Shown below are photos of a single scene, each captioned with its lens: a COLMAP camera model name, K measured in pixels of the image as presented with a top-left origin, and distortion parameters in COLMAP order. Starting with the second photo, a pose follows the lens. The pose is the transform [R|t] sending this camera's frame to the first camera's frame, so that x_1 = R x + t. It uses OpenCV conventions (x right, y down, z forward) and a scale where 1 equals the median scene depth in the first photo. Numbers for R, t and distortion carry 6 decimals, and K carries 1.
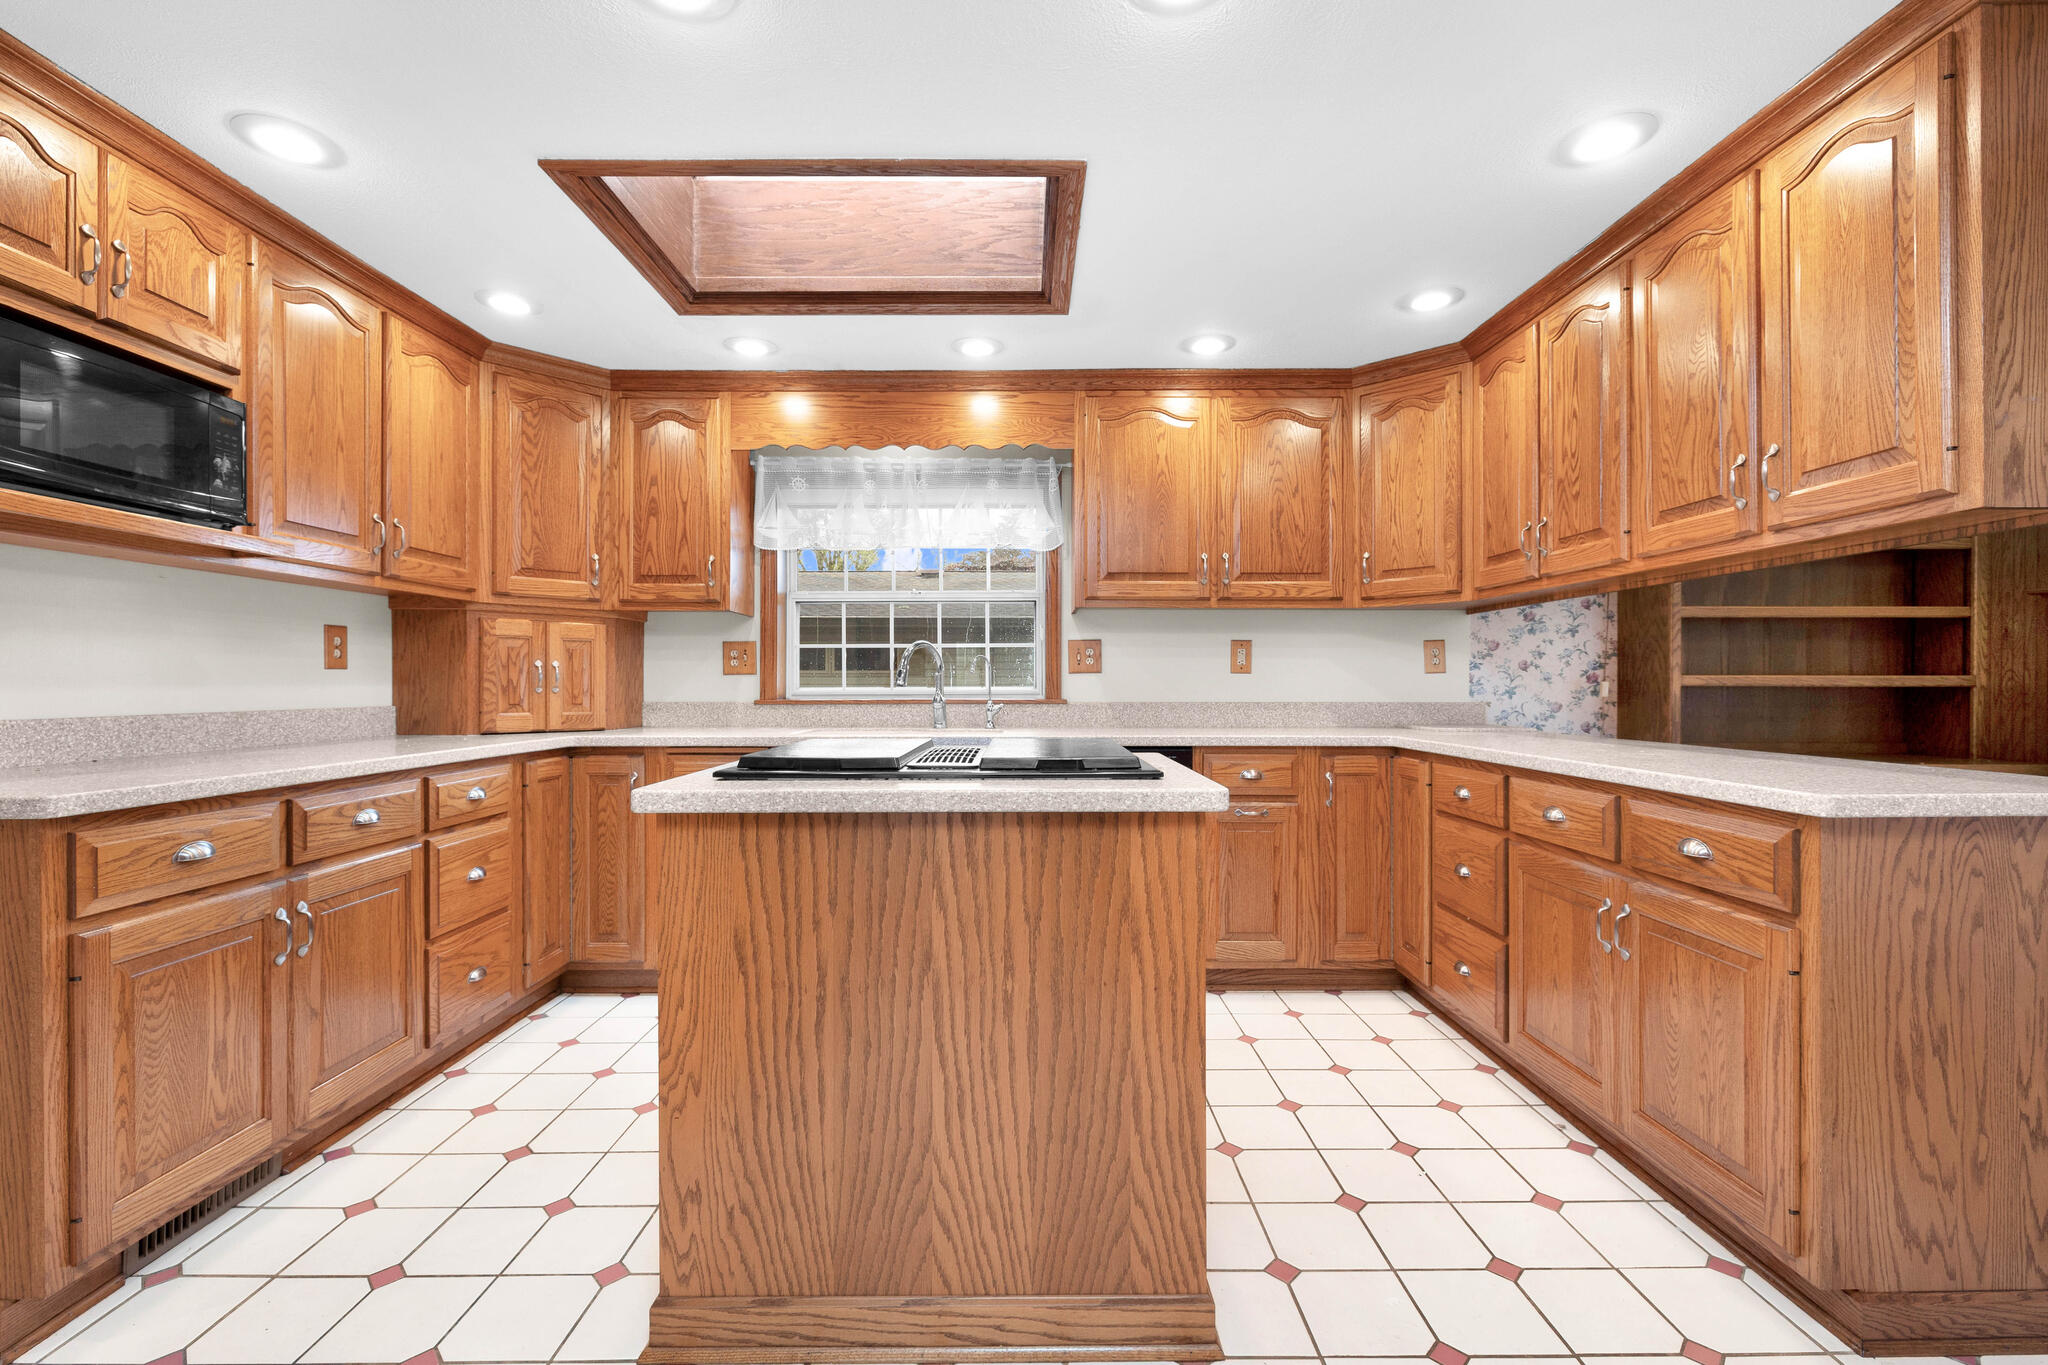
lens RADIAL K [[874.5, 0, 1024.1], [0, 874.5, 687.3], [0, 0, 1]] dist [-0.003423, 0.000935]
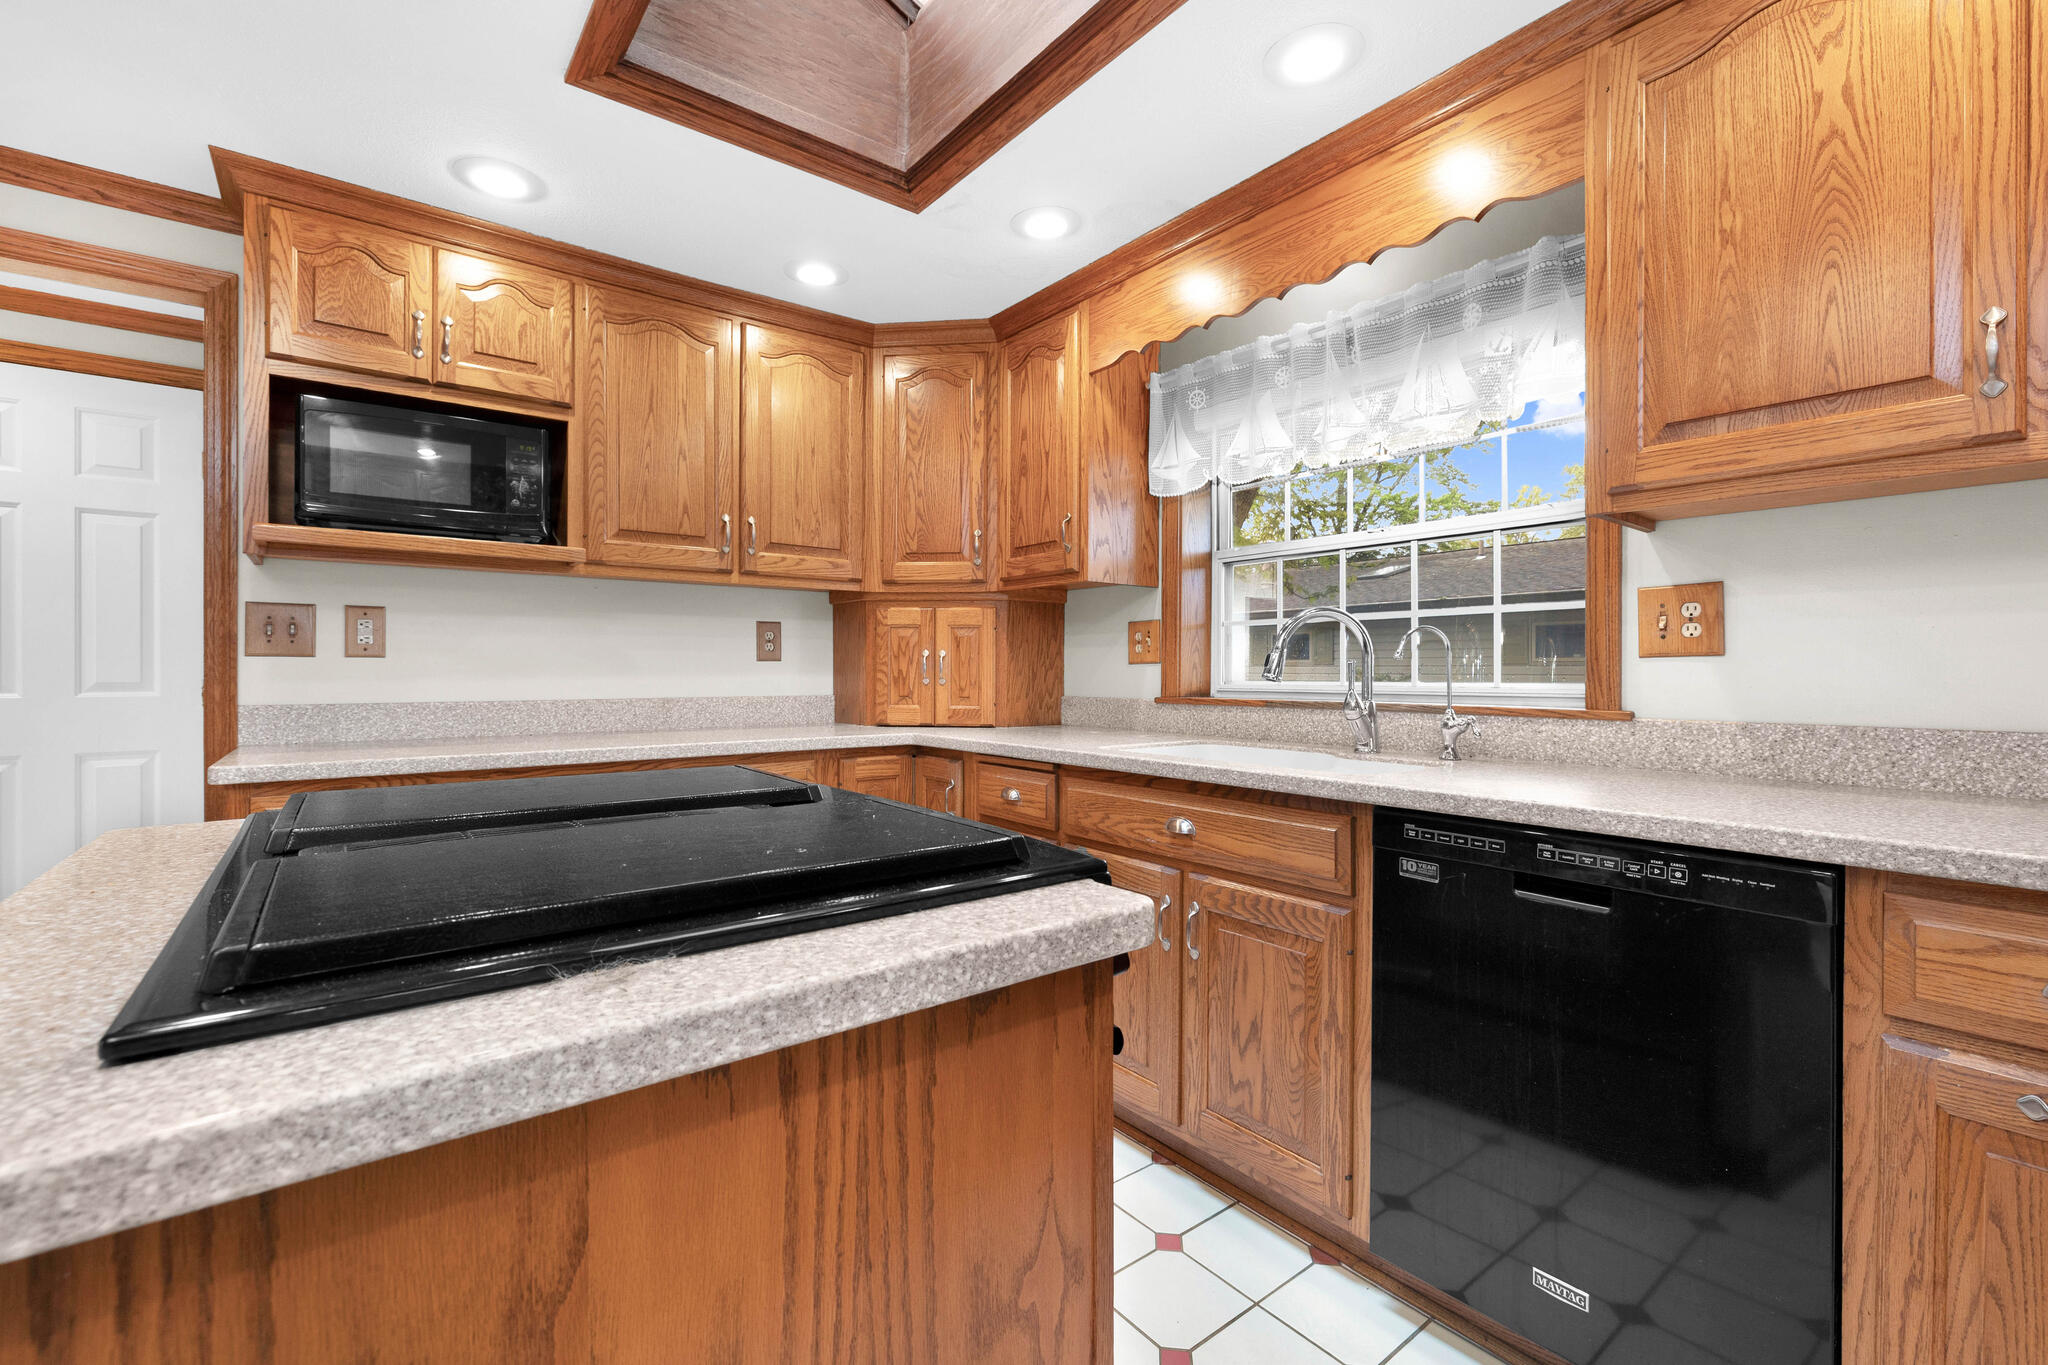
lens RADIAL K [[874.5, 0, 1025.7], [0, 874.5, 671.0], [0, 0, 1]] dist [-0.003423, 0.000935]
pose [[0.615059, 0.000944, -0.788480, 0.251998], [-0.005128, 0.999983, -0.002803, -0.006062], [0.788464, 0.005767, 0.615054, 0.503670]]
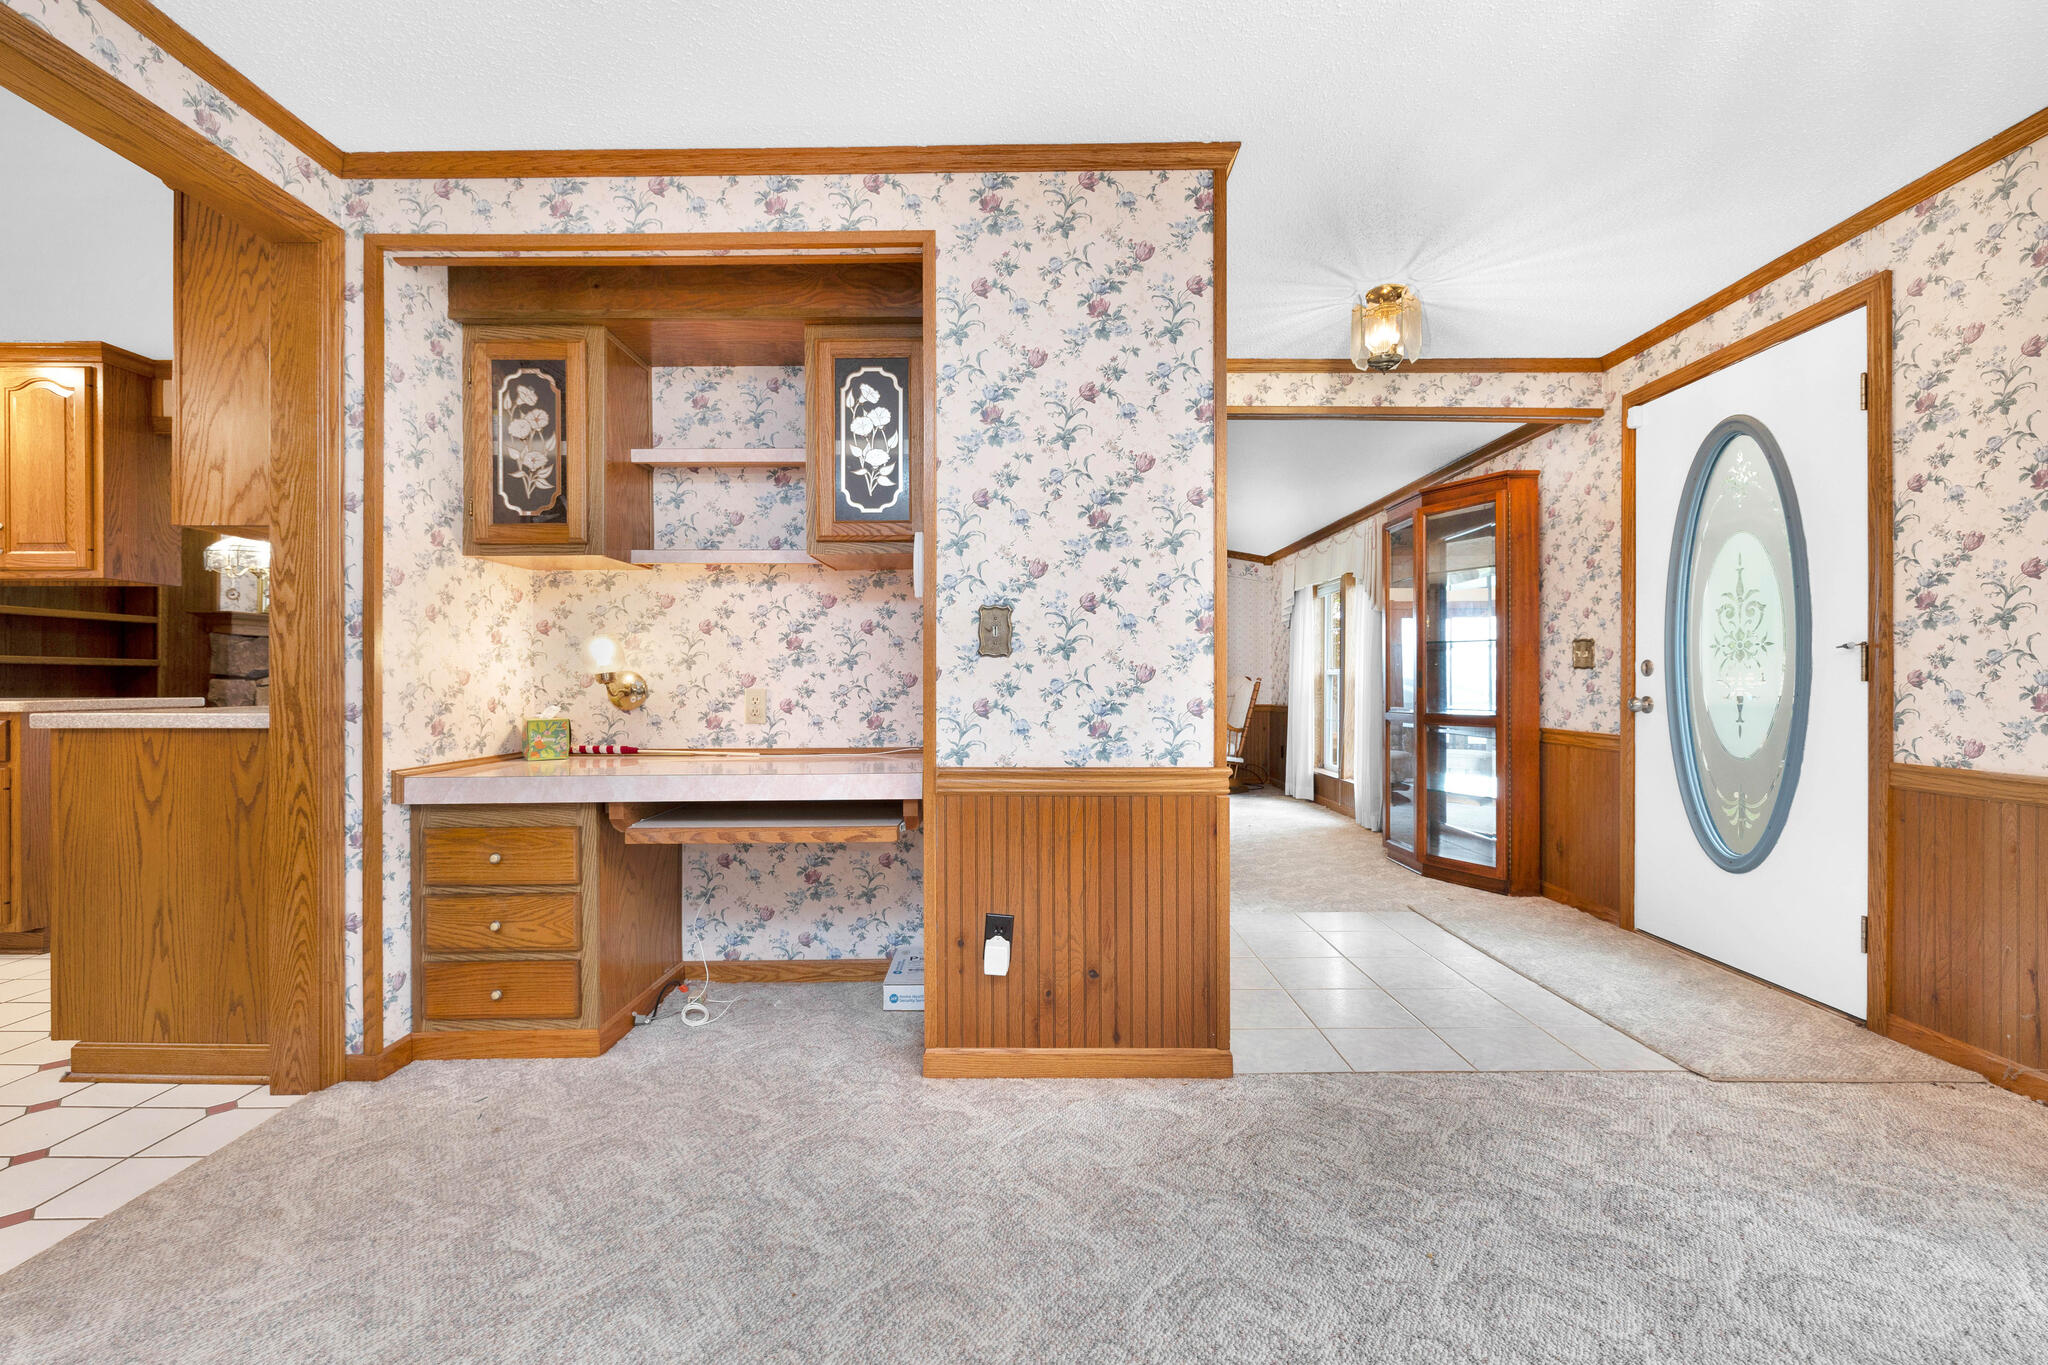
lens RADIAL K [[874.5, 0, 1045.1], [0, 874.5, 679.1], [0, 0, 1]] dist [-0.003423, 0.000935]
pose [[0.007275, 0.004422, 0.999964, -0.545000], [0.003349, 0.999985, -0.004446, 0.037177], [-0.999968, 0.003381, 0.007260, -0.688978]]
